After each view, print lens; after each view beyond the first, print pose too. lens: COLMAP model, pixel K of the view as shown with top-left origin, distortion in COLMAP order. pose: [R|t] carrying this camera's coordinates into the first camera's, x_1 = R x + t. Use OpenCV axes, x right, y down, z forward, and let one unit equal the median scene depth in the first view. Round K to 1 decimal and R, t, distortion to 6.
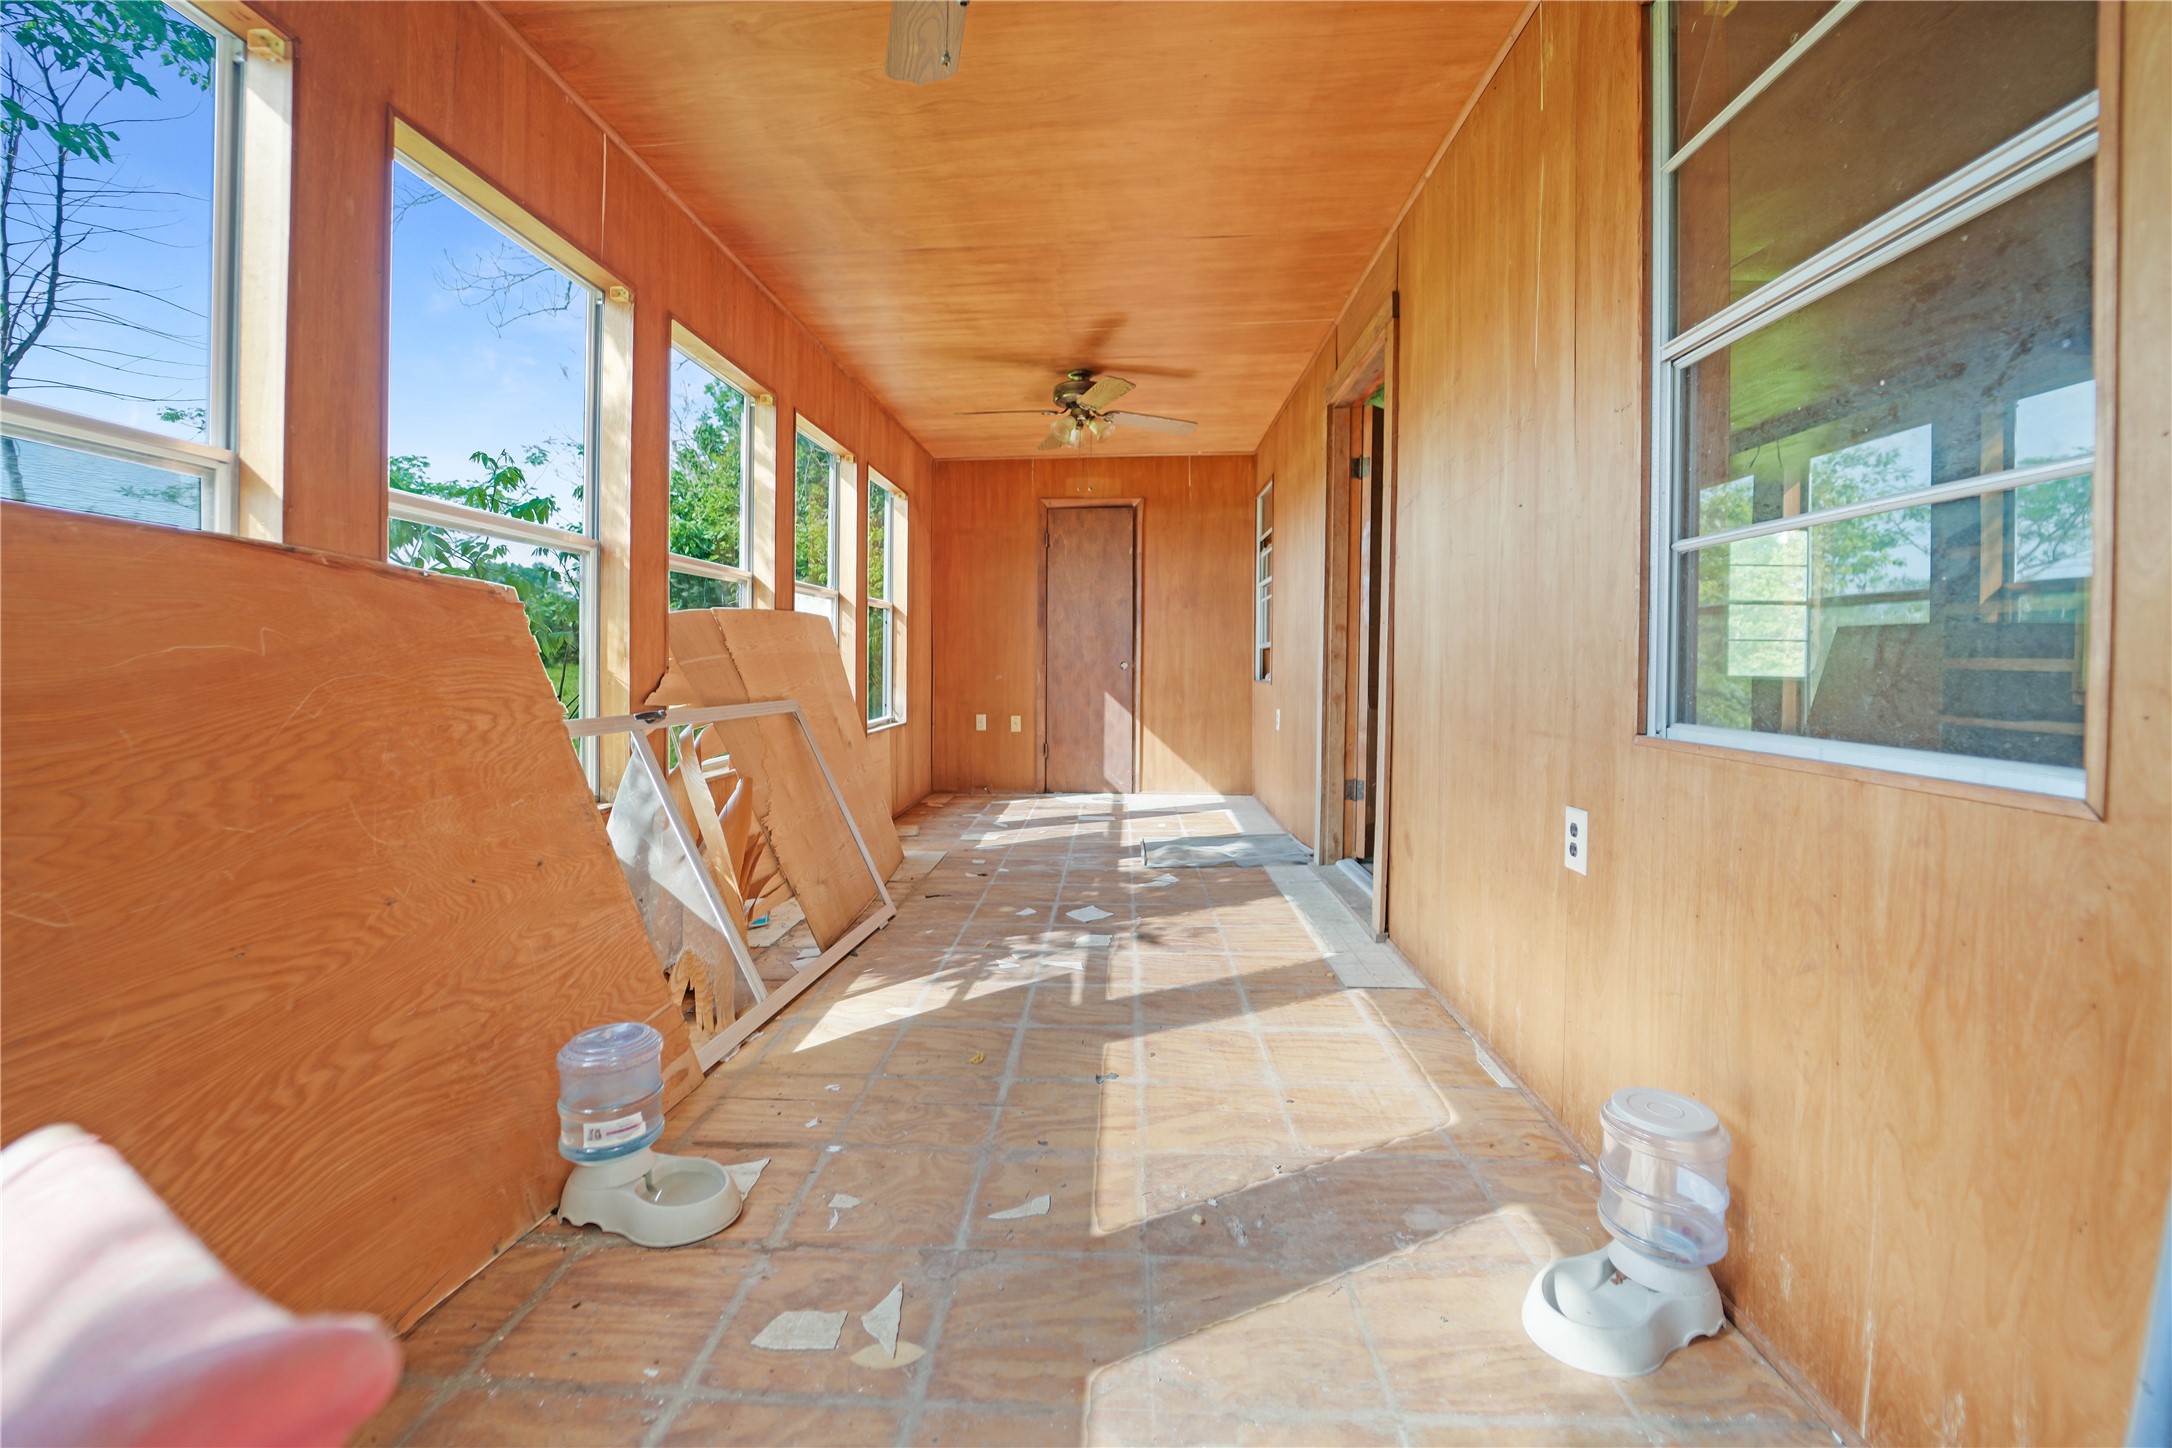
lens RADIAL K [[899.8, 0, 1086.2], [0, 899.8, 706.5], [0, 0, 1]] dist [-0.027877, 0.001672]
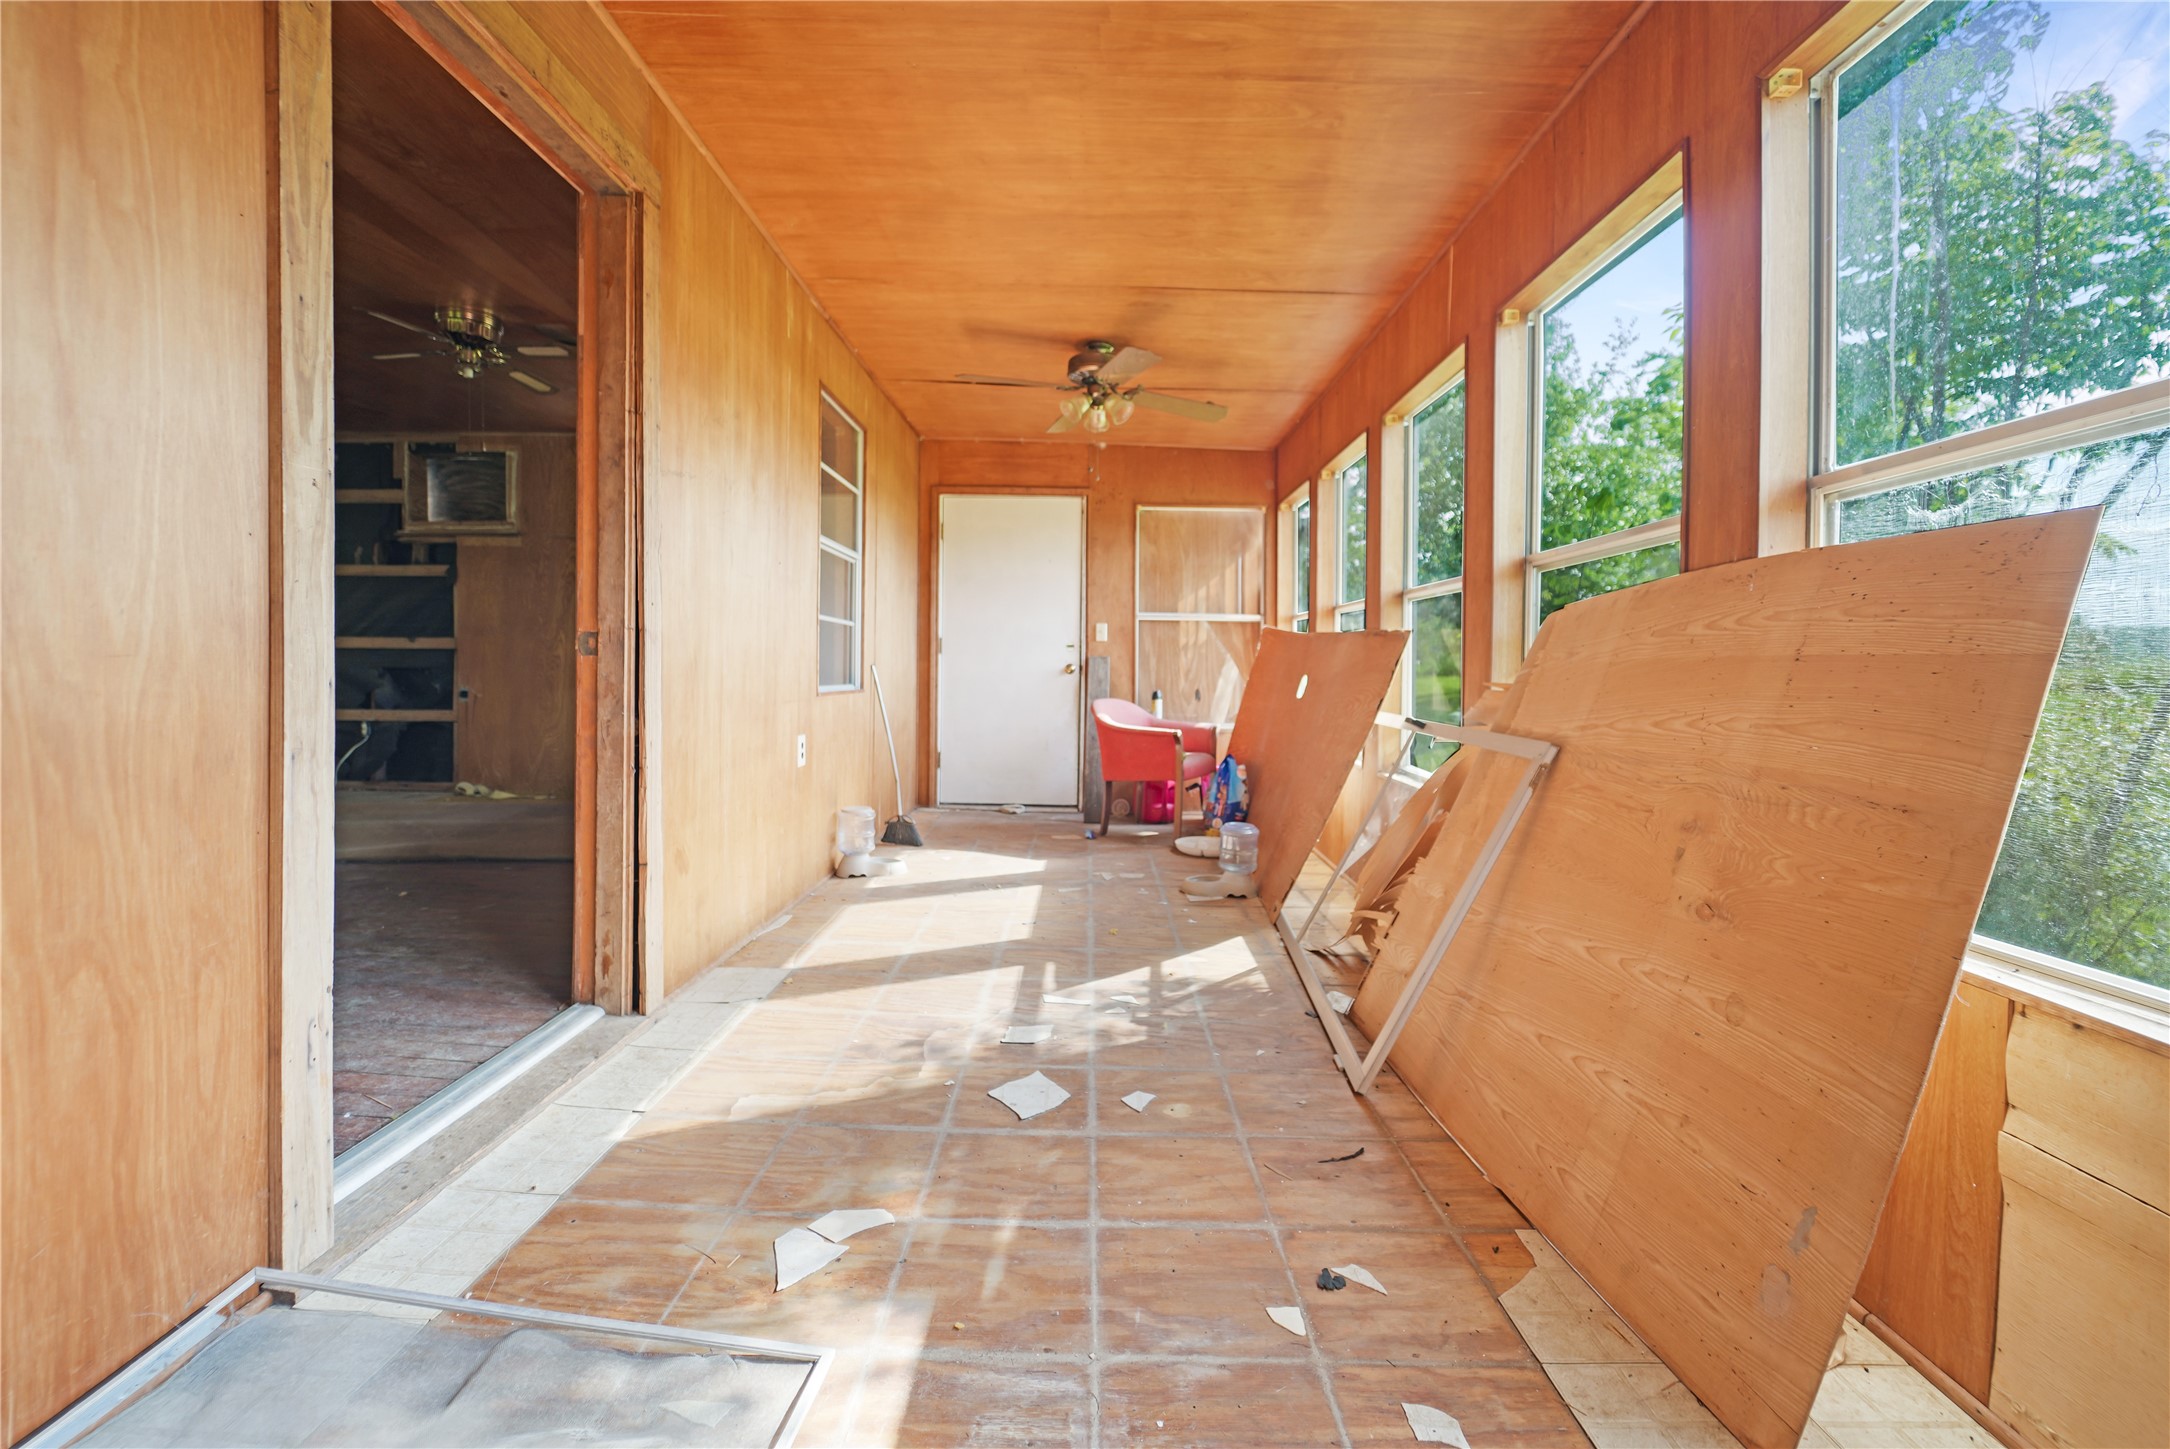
lens RADIAL K [[899.0, 0, 1085.7], [0, 899.0, 706.2], [0, 0, 1]] dist [-0.027877, 0.001672]
pose [[-0.998992, -0.021185, -0.039565, -0.003922], [-0.022816, 0.998889, 0.041224, -0.044980], [0.038648, 0.042085, -0.998366, 2.020032]]
